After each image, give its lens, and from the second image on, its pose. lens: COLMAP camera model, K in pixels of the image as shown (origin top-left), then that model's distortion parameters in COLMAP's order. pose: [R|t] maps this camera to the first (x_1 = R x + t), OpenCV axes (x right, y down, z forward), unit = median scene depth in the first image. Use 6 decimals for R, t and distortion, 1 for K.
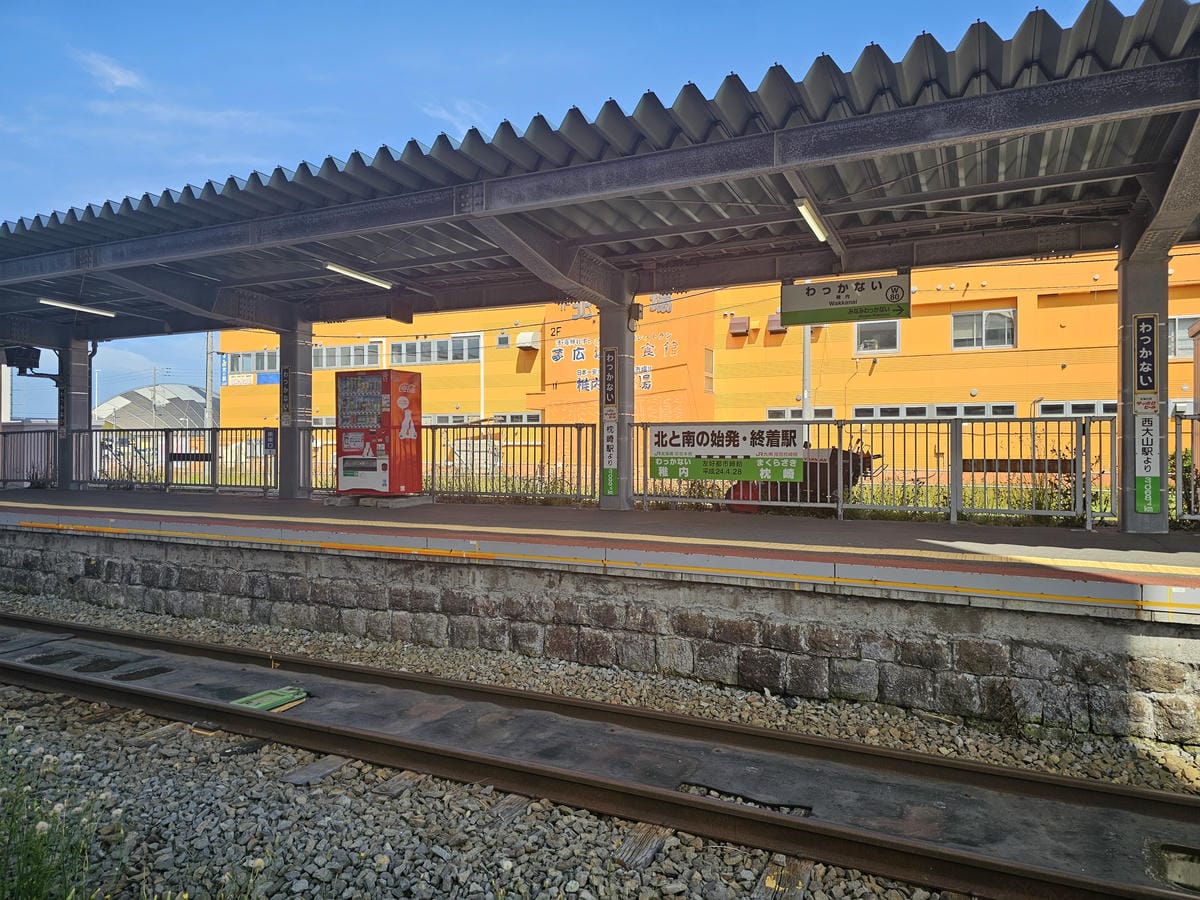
lens RADIAL K [[806.9, 0, 593.8], [0, 806.9, 441.0], [0, 0, 1]] dist [0.064561, -0.060887]
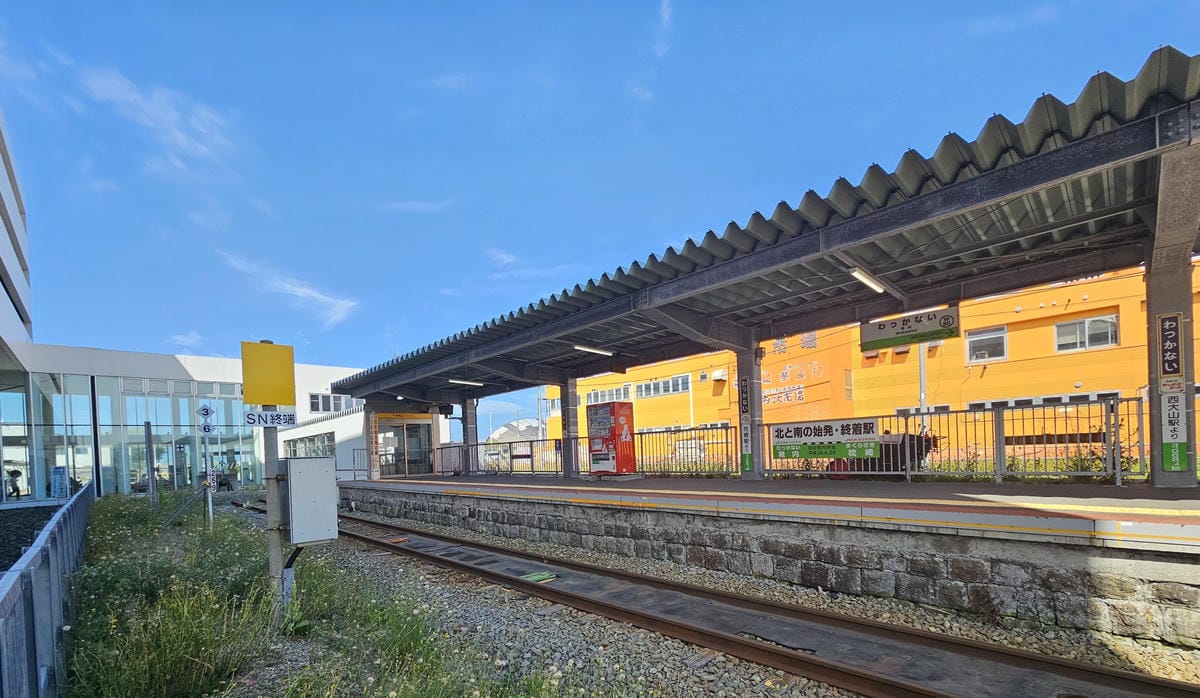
lens RADIAL K [[505.1, 0, 582.5], [0, 505.1, 456.5], [0, 0, 1]] dist [-0.001824, -0.000100]
pose [[0.931330, -0.036424, -0.362349, 0.097475], [0.046341, 0.998750, 0.018714, 0.007210], [0.361215, -0.034220, 0.931854, -0.049529]]
